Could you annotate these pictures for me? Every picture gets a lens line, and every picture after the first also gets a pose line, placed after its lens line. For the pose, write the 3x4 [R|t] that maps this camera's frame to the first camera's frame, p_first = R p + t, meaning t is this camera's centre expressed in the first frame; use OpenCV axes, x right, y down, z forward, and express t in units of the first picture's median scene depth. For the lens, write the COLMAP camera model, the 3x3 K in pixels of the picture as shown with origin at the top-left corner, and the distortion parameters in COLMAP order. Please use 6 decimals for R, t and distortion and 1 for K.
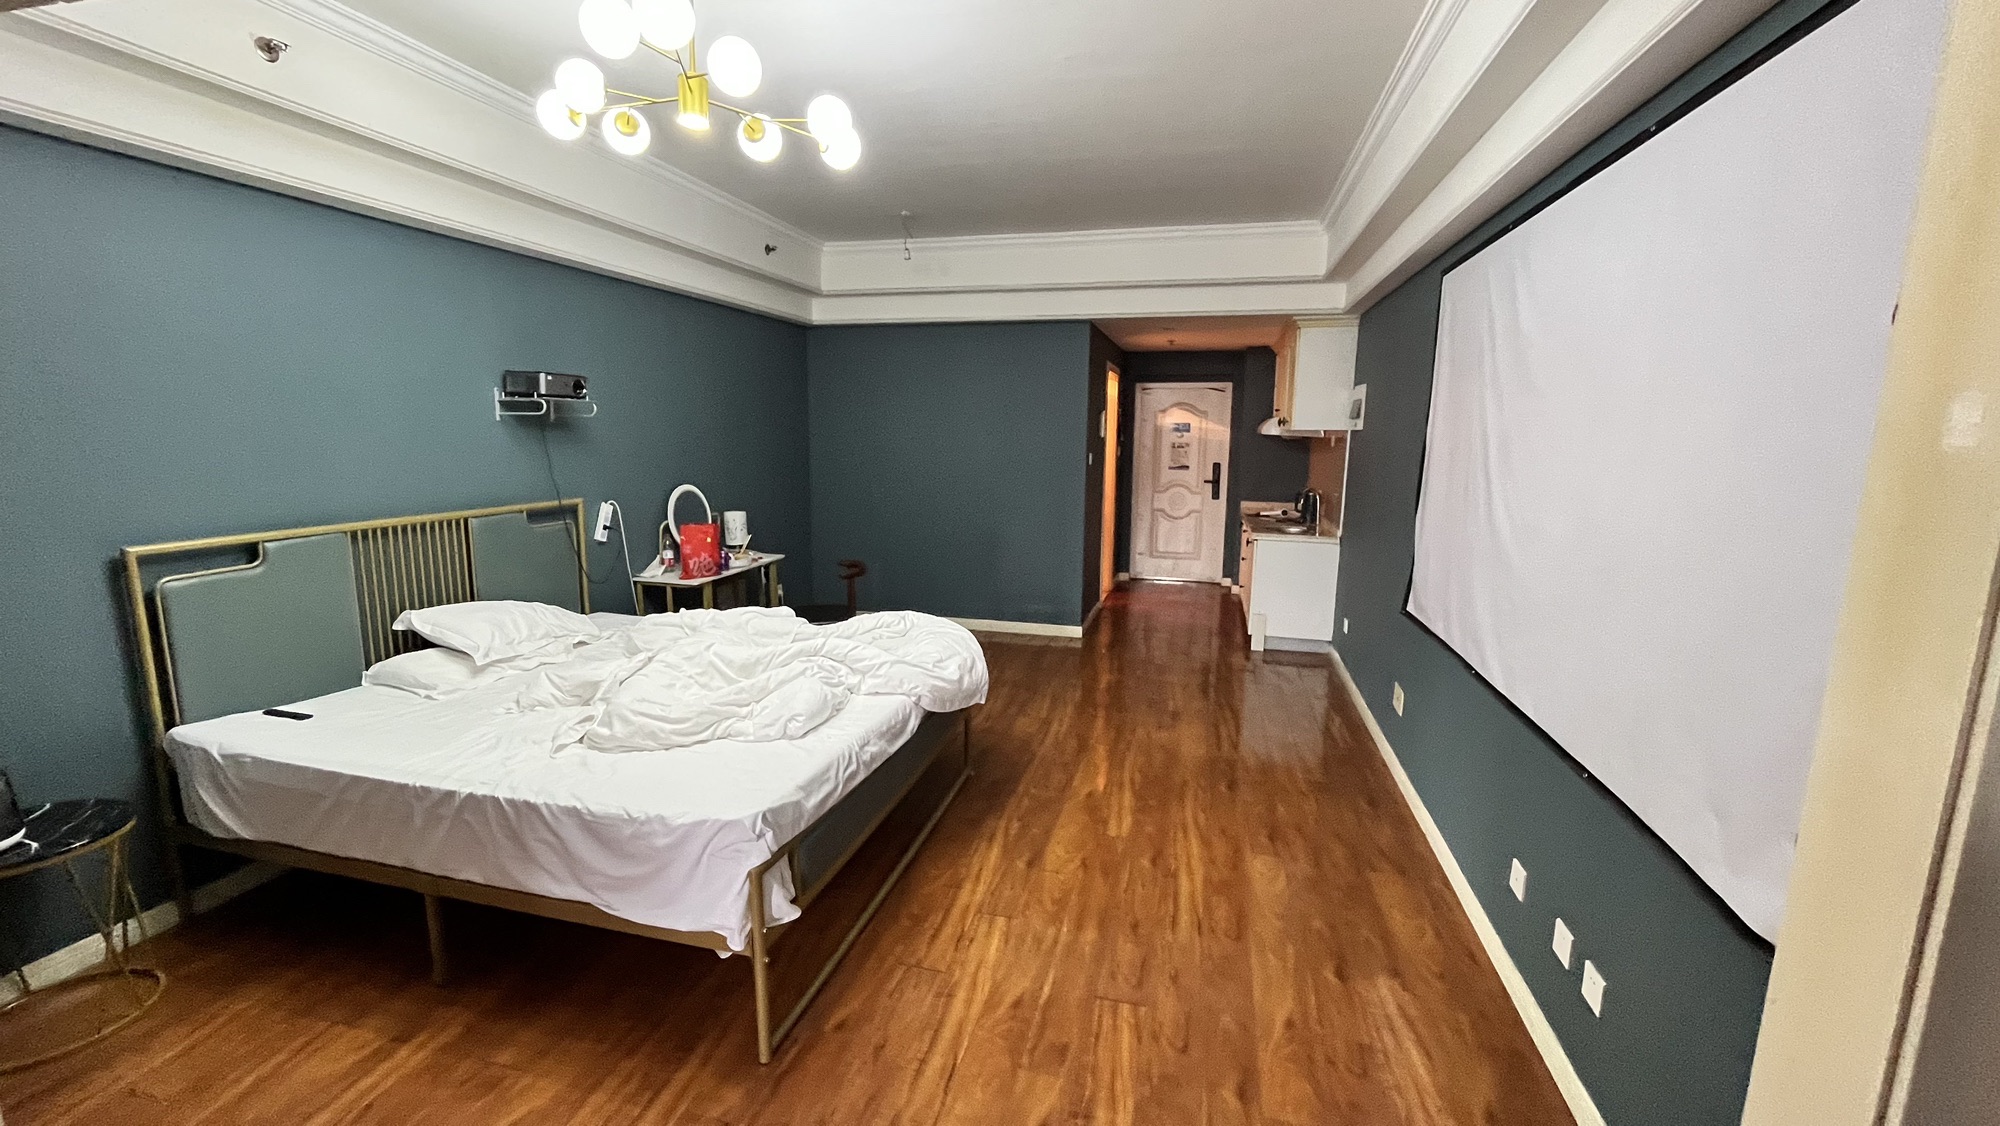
lens RADIAL K [[807.4, 0, 1000.0], [0, 807.4, 563.0], [0, 0, 1]] dist [-0.003063, -0.000618]
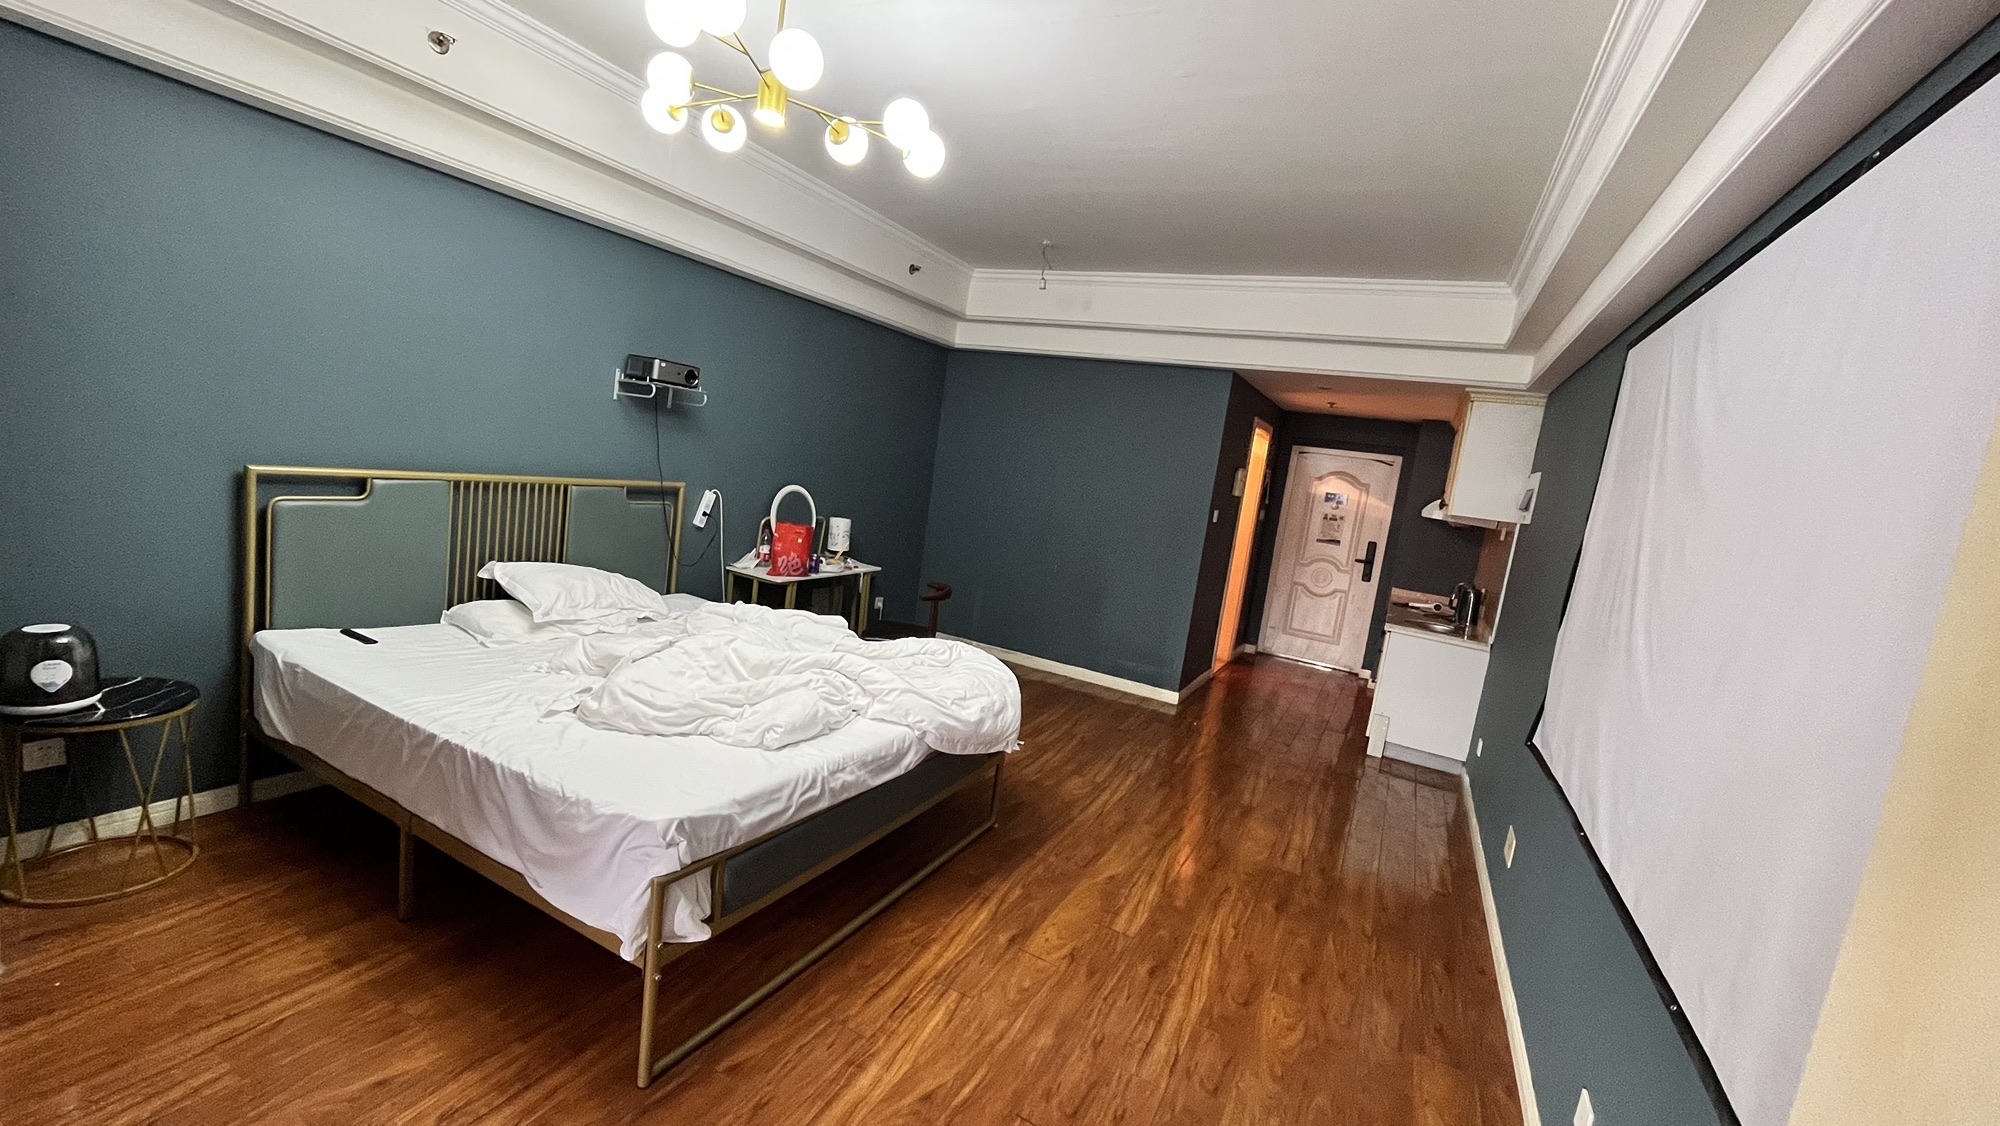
lens RADIAL K [[807.4, 0, 1000.0], [0, 807.4, 563.0], [0, 0, 1]] dist [-0.003063, -0.000618]
pose [[0.967361, 0.148680, -0.205198, 0.138506], [-0.158832, 0.986726, -0.033828, -0.009443], [0.197444, 0.065316, 0.978136, 0.083667]]
